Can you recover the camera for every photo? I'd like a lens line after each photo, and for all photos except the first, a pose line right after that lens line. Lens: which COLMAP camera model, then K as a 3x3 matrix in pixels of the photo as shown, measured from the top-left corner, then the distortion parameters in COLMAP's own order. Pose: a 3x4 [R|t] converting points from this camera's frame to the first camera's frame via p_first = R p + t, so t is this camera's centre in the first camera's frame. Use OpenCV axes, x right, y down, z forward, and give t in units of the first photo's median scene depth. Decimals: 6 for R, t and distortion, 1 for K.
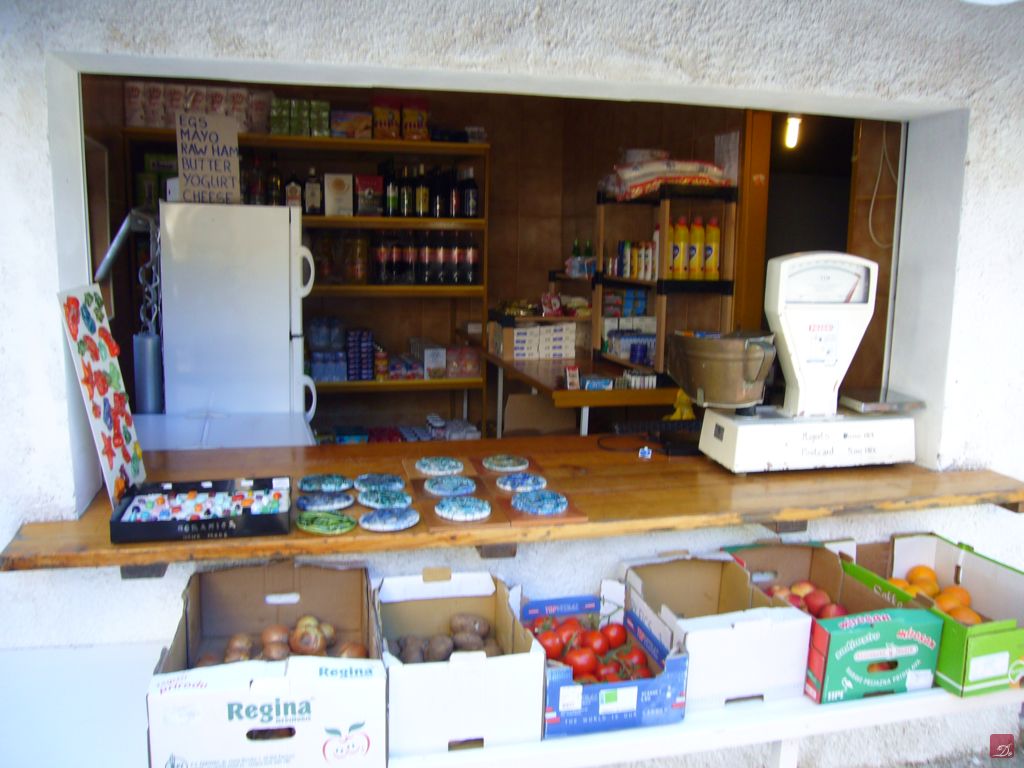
lens RADIAL K [[860.0, 0, 512.0], [0, 860.0, 384.0], [0, 0, 1]] dist [-0.103395, 0.063855]
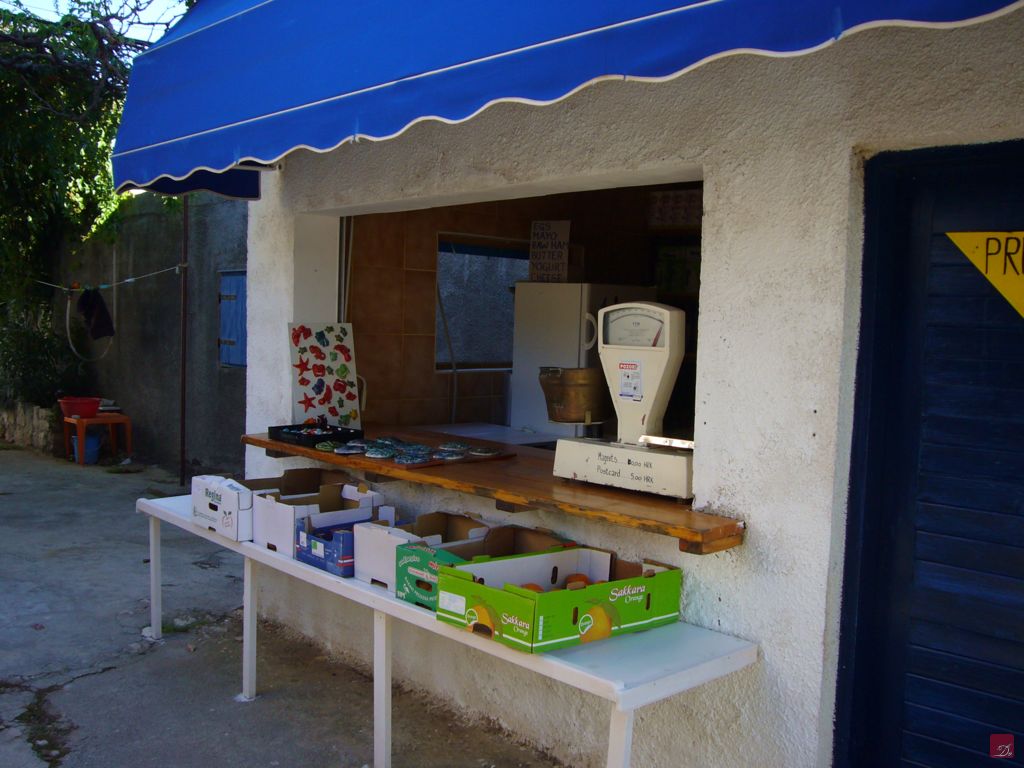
lens RADIAL K [[1032.9, 0, 512.0], [0, 1032.9, 384.0], [0, 0, 1]] dist [-0.156424, -0.001531]
pose [[0.485300, 0.048851, -0.872982, 1.550357], [-0.162142, 0.986148, -0.034953, 0.033304], [0.859182, 0.158509, 0.486499, 0.189927]]
